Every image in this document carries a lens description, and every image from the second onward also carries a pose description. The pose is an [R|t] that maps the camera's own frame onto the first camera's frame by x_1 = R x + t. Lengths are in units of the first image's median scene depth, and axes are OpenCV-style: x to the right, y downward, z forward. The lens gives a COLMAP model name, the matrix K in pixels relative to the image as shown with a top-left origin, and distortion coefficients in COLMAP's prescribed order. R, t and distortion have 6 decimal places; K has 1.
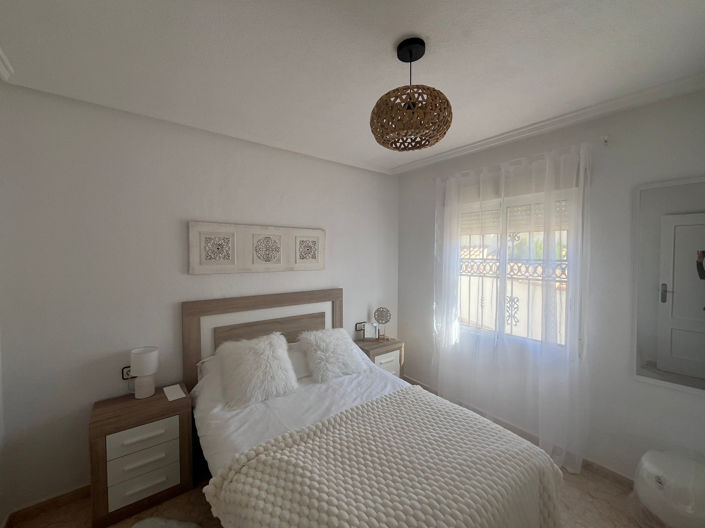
lens RADIAL K [[286.8, 0, 352.5], [0, 286.8, 264.0], [0, 0, 1]] dist [-0.004137, 0.000350]
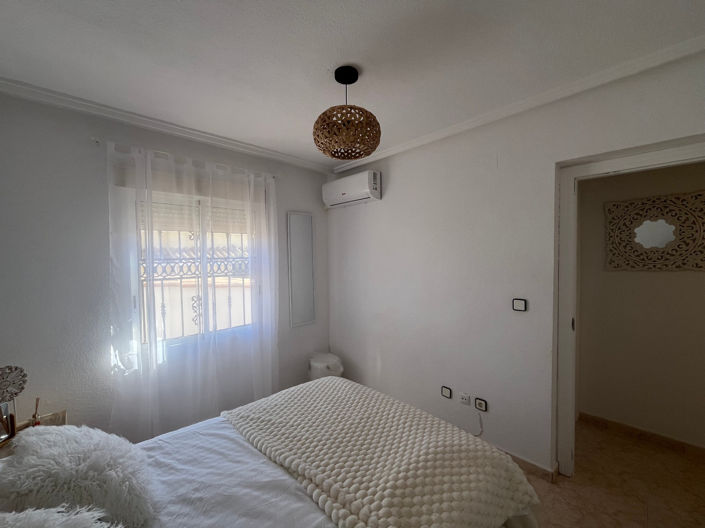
lens RADIAL K [[286.8, 0, 352.5], [0, 286.8, 264.0], [0, 0, 1]] dist [-0.004137, 0.000350]
pose [[-0.093309, -0.041222, 0.994784, -0.551507], [0.047058, 0.997843, 0.045763, -0.019104], [-0.994525, 0.051083, -0.091168, 0.619993]]
